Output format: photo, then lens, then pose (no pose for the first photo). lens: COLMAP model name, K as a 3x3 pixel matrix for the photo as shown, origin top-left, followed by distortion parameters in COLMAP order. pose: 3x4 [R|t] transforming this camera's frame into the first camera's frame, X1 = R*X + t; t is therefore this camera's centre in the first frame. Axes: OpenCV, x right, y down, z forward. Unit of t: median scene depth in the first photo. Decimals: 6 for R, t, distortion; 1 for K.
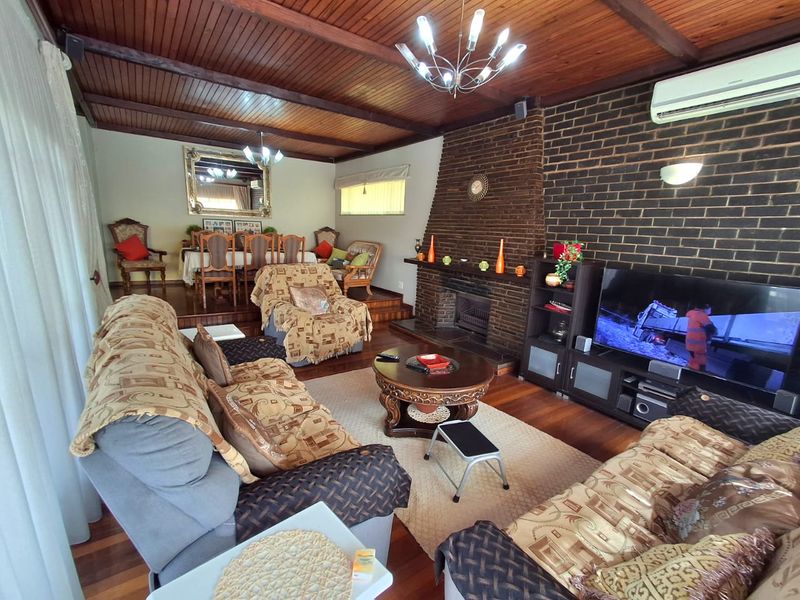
lens RADIAL K [[366.1, 0, 400.0], [0, 366.1, 300.0], [0, 0, 1]] dist [0.000615, 0.000144]
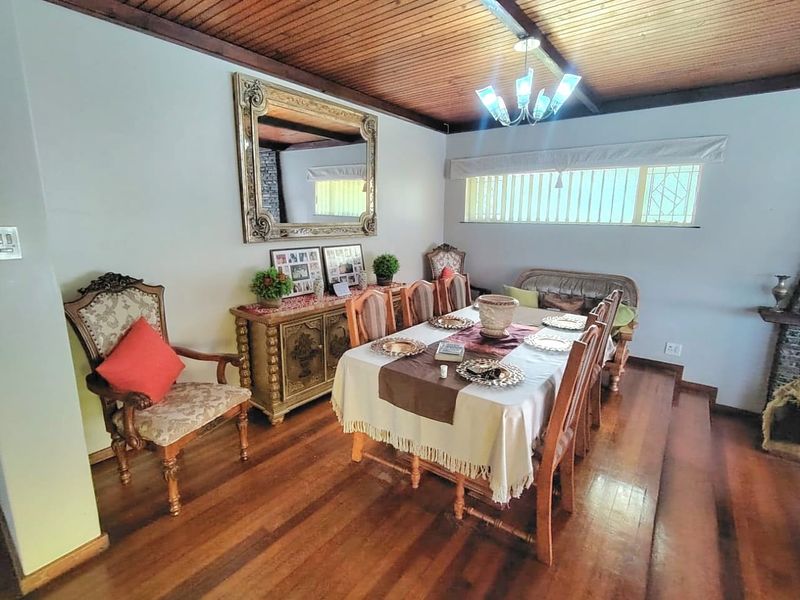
lens RADIAL K [[387.4, 0, 400.5], [0, 387.4, 291.0], [0, 0, 1]] dist [0.001998, 0.000832]
pose [[0.951529, -0.090910, 0.293817, -0.567784], [0.088868, 0.995836, 0.020323, -0.180945], [-0.294441, 0.006773, 0.955646, 0.553710]]
